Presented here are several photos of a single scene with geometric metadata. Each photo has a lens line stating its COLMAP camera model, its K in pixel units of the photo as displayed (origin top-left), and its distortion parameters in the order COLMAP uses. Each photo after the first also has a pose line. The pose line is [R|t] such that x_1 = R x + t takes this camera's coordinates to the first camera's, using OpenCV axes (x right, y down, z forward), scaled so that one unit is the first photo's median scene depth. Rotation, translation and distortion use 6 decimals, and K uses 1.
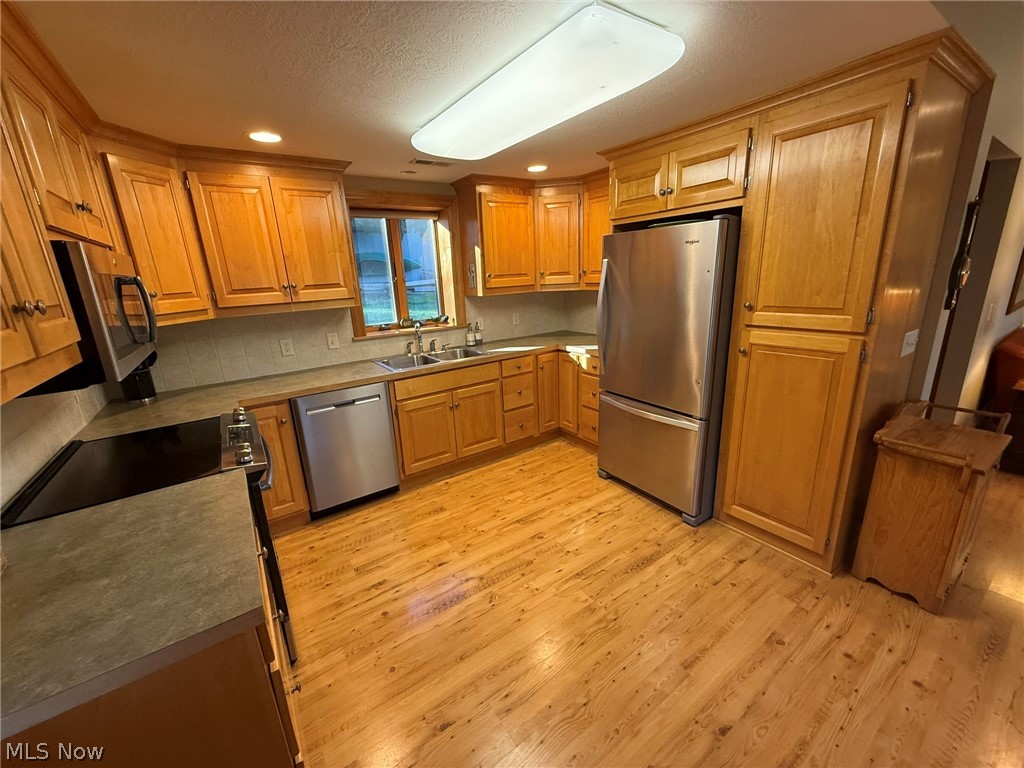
lens RADIAL K [[406.7, 0, 510.1], [0, 406.7, 384.2], [0, 0, 1]] dist [0.000029, -0.000659]
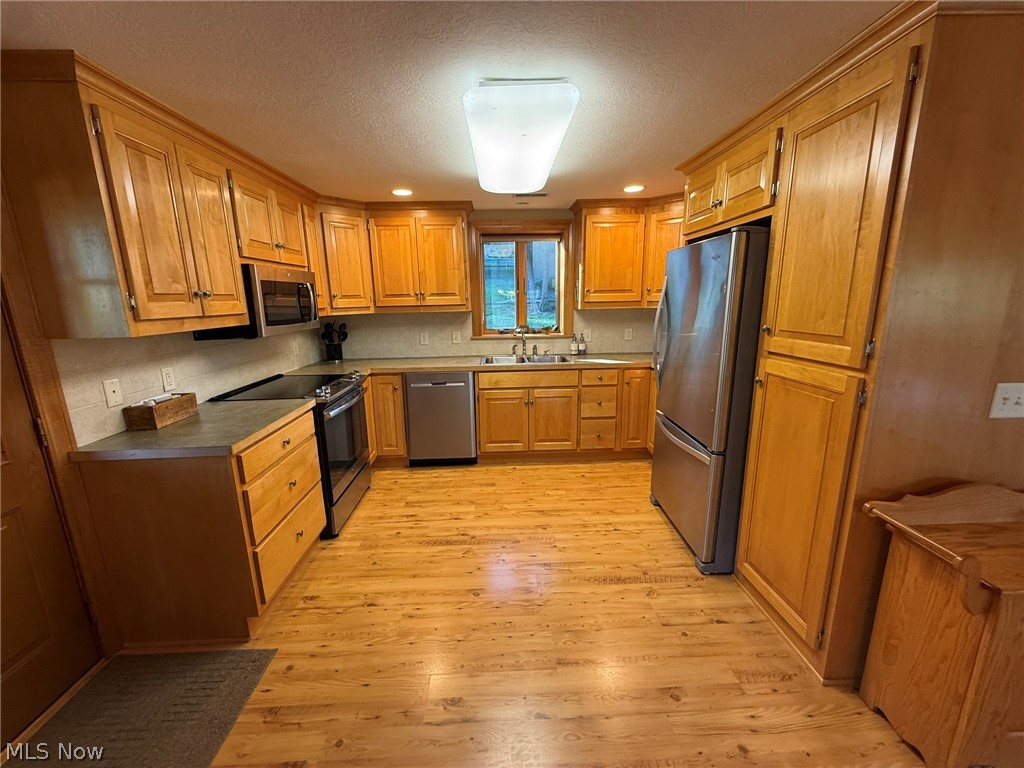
lens RADIAL K [[406.7, 0, 510.1], [0, 406.7, 384.2], [0, 0, 1]] dist [0.000029, -0.000659]
pose [[0.843335, 0.142737, -0.518085, 0.450237], [-0.162999, 0.986605, 0.006490, 0.004376], [0.512071, 0.078974, 0.855305, -0.005458]]
